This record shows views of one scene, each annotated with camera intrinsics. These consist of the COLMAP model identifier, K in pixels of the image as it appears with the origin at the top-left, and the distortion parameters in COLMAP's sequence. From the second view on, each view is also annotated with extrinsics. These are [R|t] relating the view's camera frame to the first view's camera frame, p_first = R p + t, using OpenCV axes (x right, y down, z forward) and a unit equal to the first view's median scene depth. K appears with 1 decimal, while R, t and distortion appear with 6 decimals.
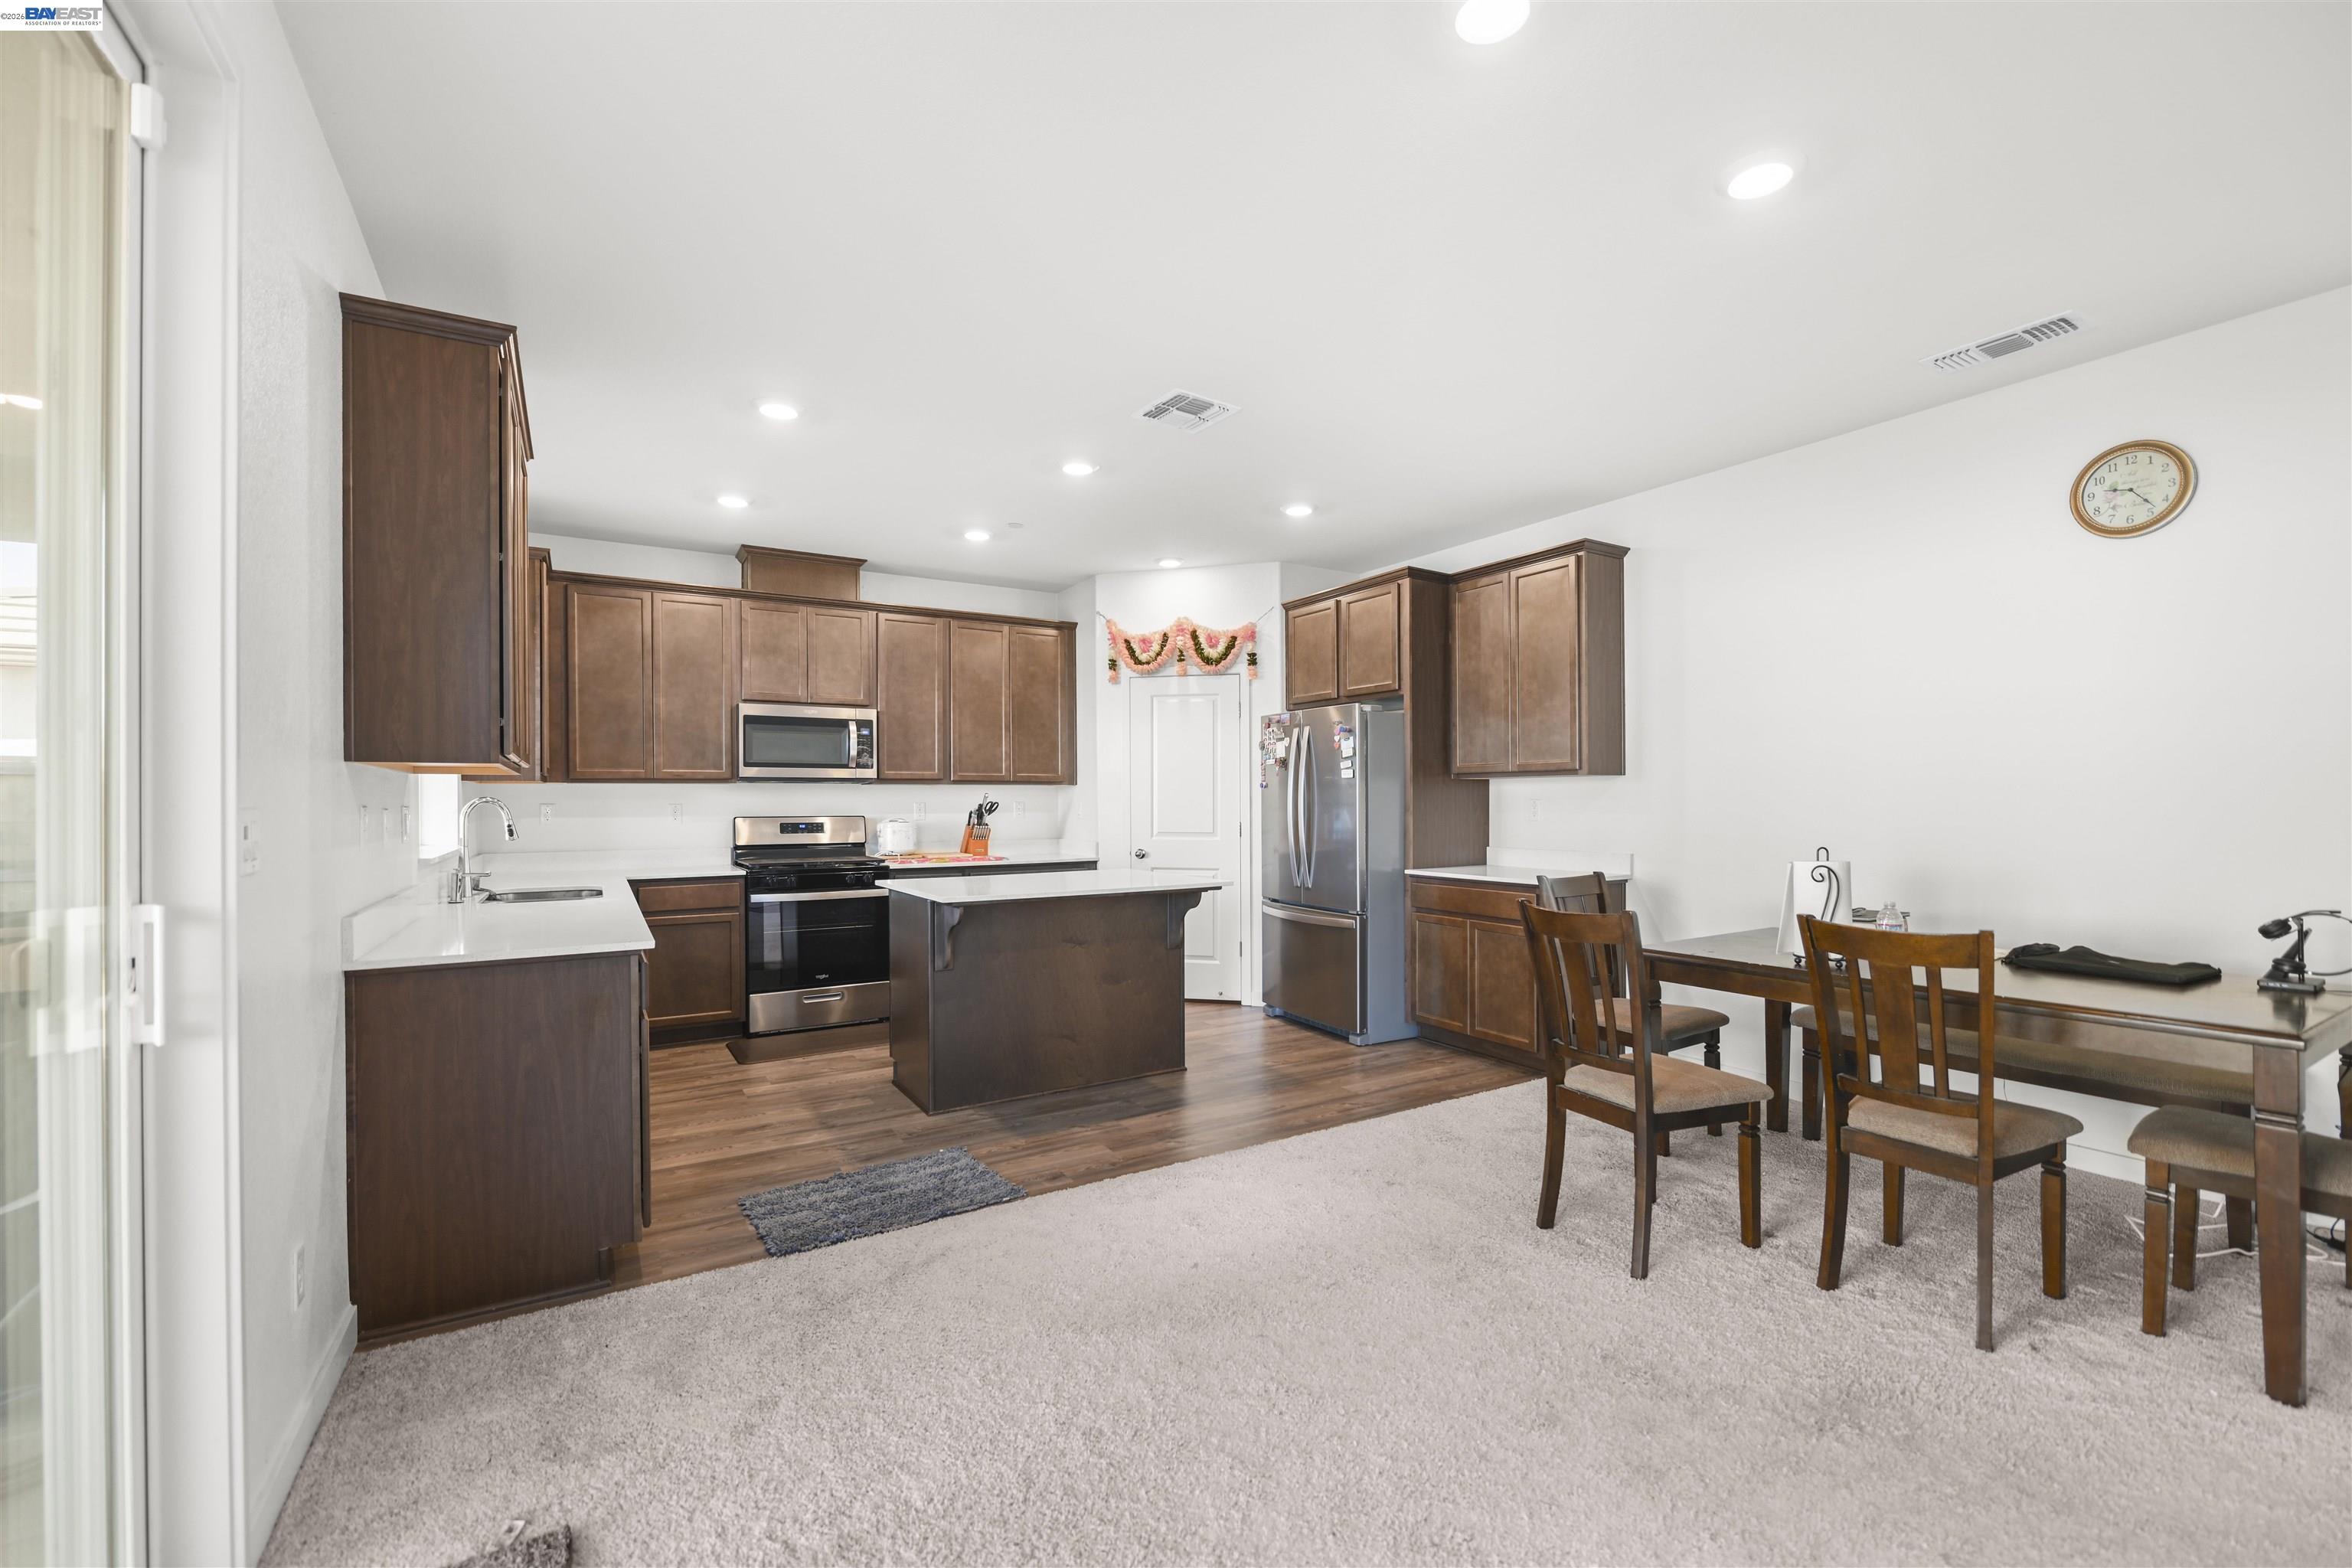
lens RADIAL K [[957.9, 0, 1195.0], [0, 957.9, 806.0], [0, 0, 1]] dist [-0.011448, 0.000484]
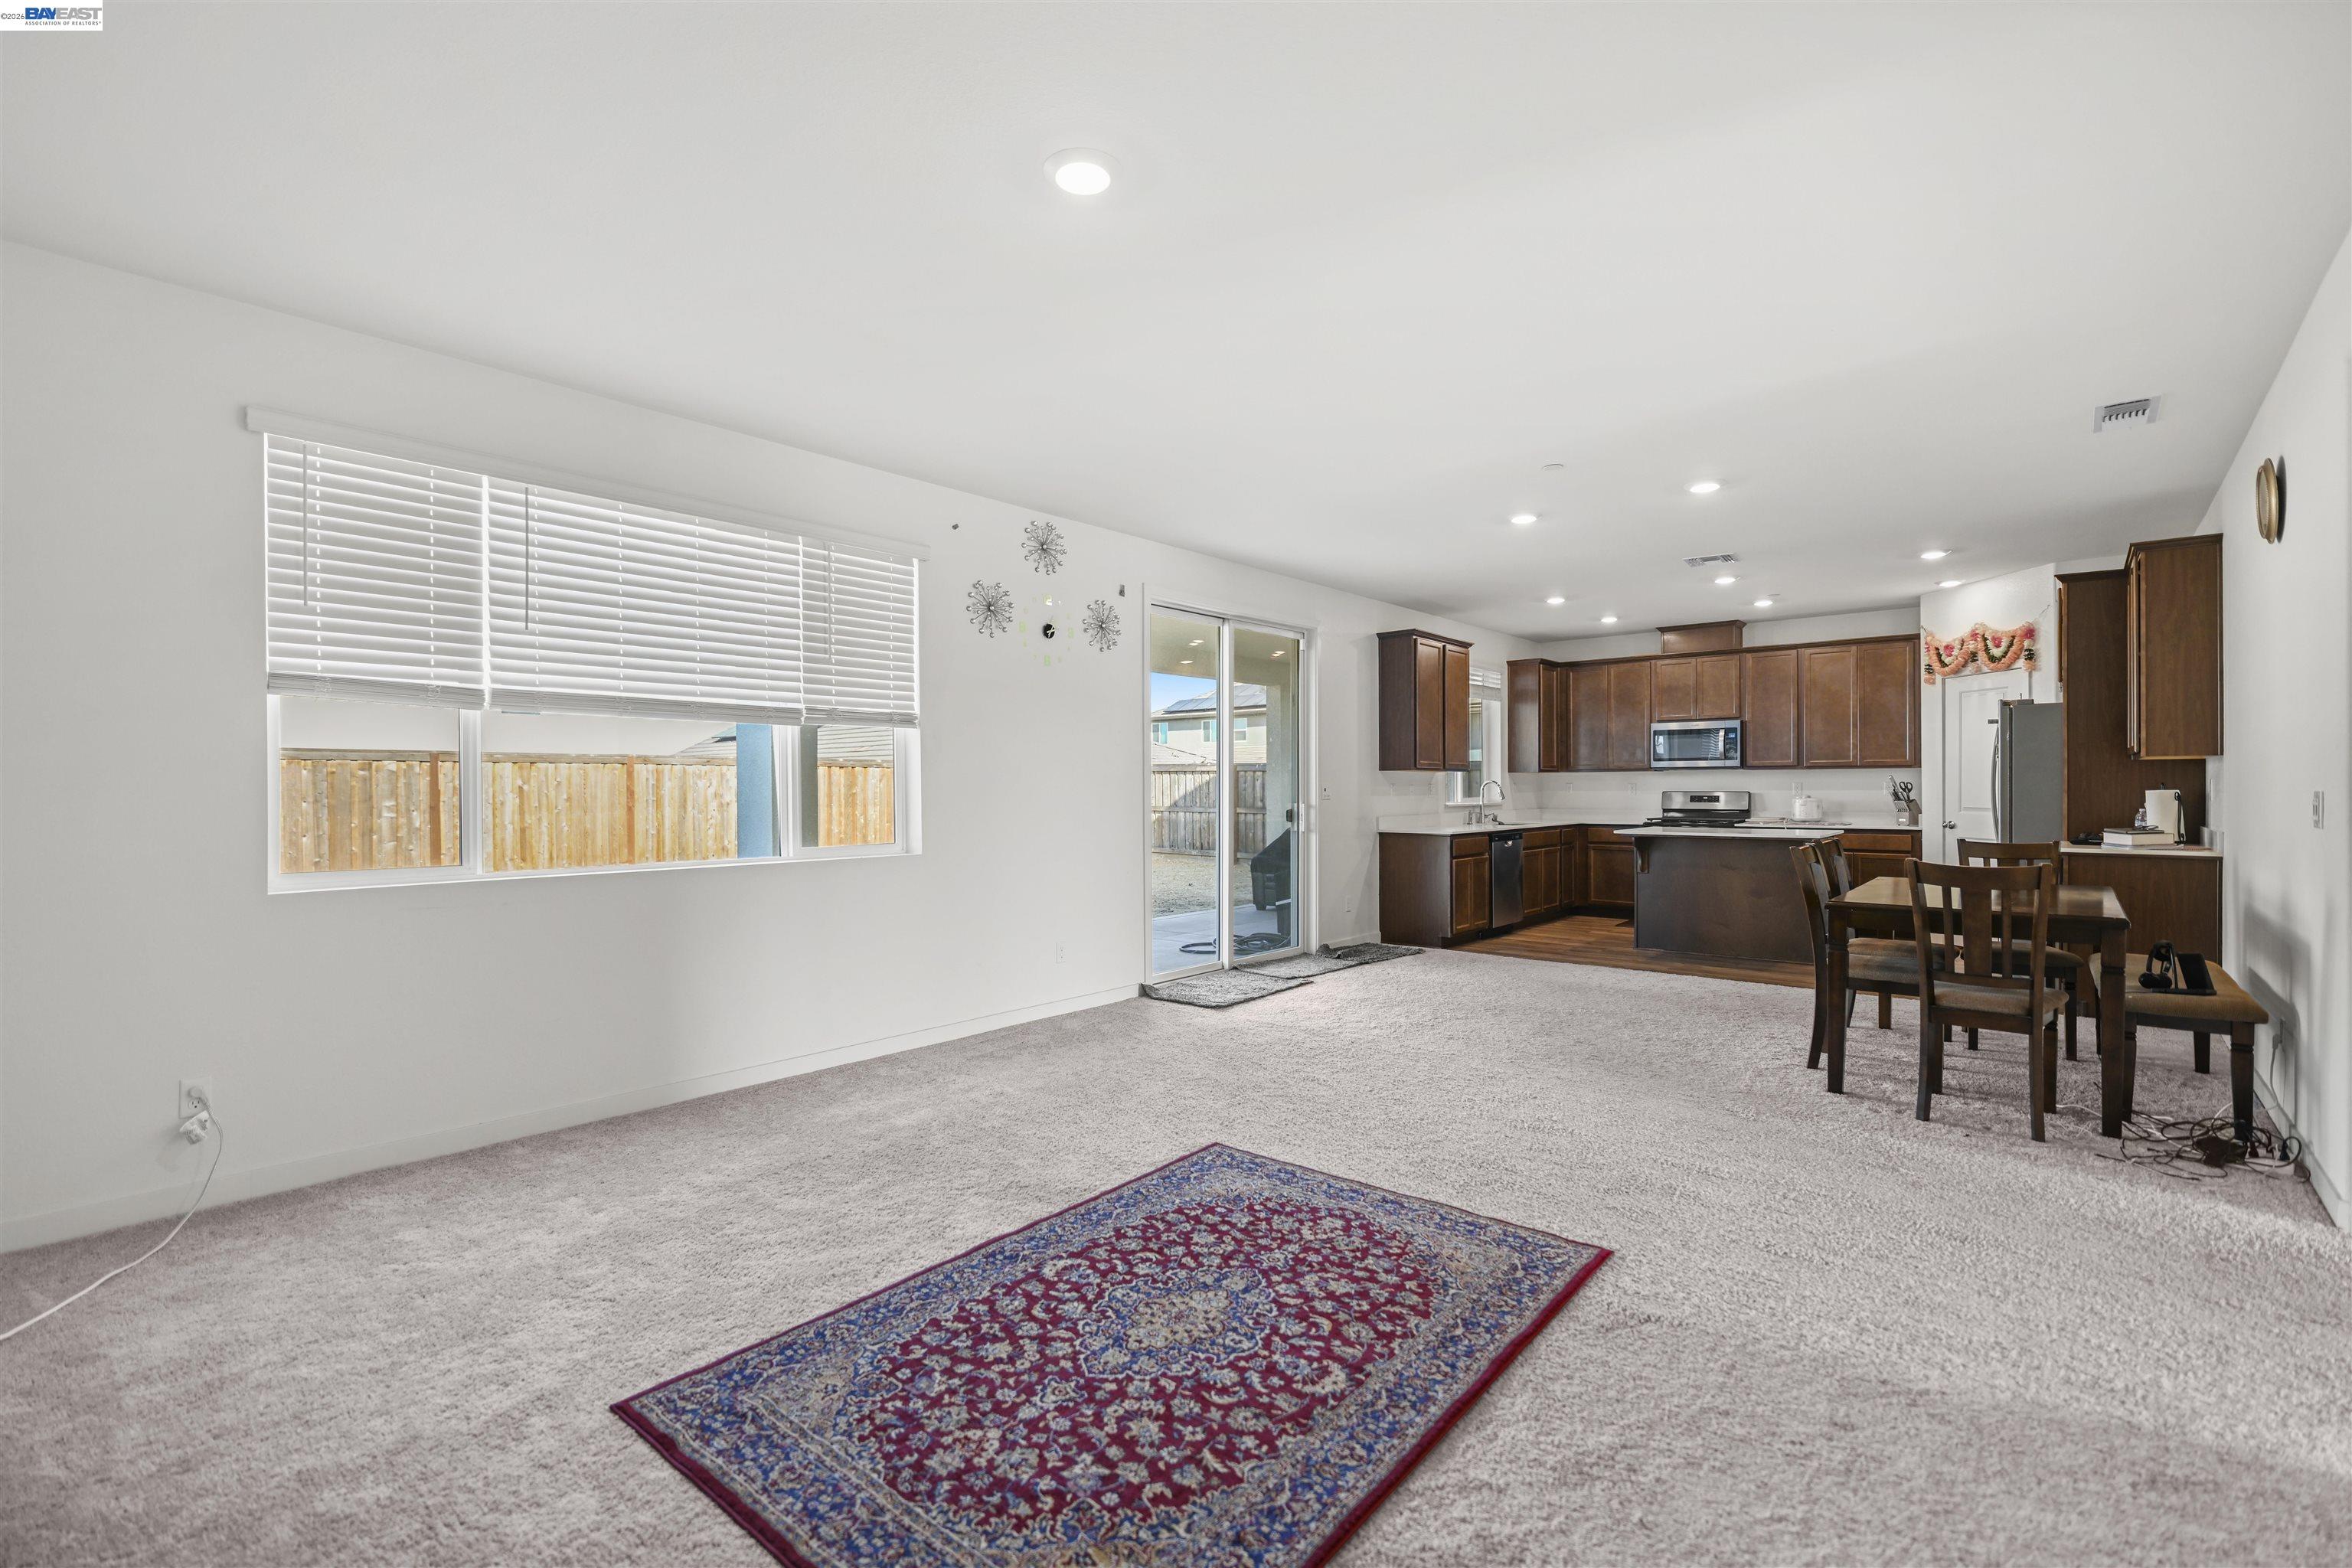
lens RADIAL K [[1042.4, 0, 1196.9], [0, 1042.4, 799.4], [0, 0, 1]] dist [-0.004346, -0.000532]
pose [[0.325962, 0.015130, -0.945262, 1.010905], [-0.002959, 0.999883, 0.014984, 0.001004], [0.945378, -0.002087, 0.325969, -0.359080]]
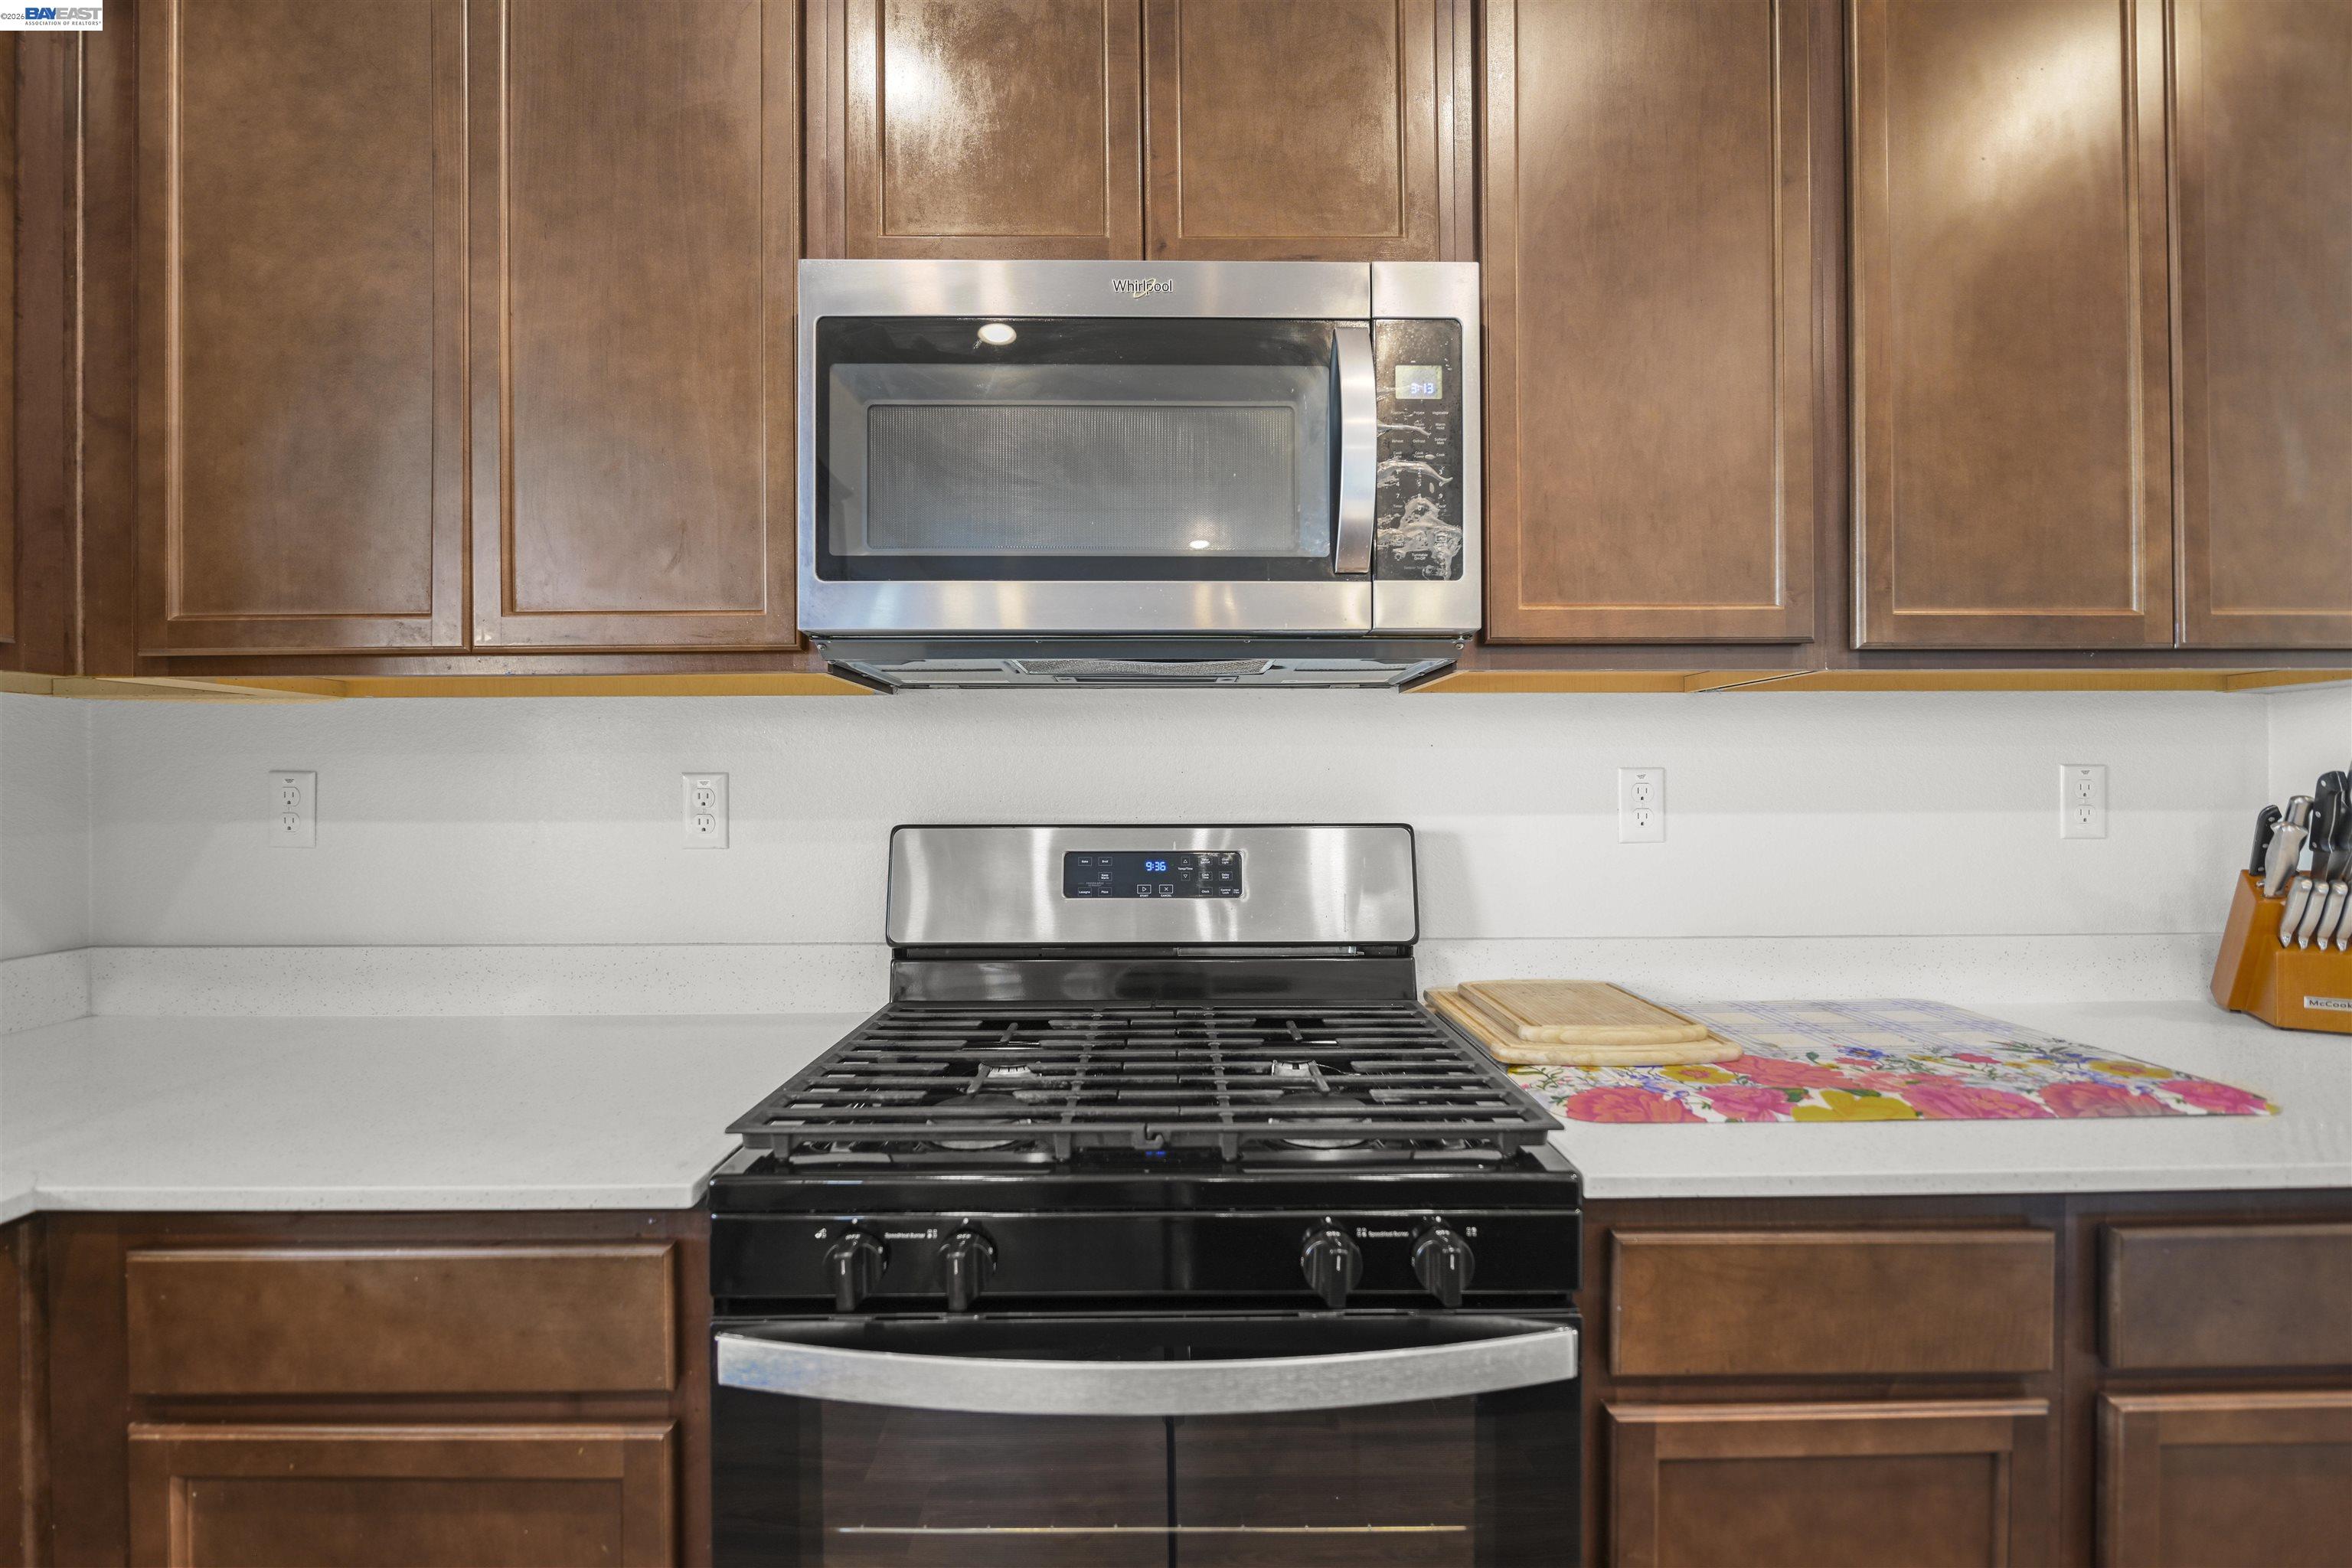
lens RADIAL K [[1023.7, 0, 1177.9], [0, 1023.7, 785.1], [0, 0, 1]] dist [-0.003039, -0.000649]
pose [[0.853646, 0.001996, -0.520849, -0.303884], [-0.002756, 0.999996, -0.000684, 0.001259], [0.520846, 0.002019, 0.853649, 0.871736]]
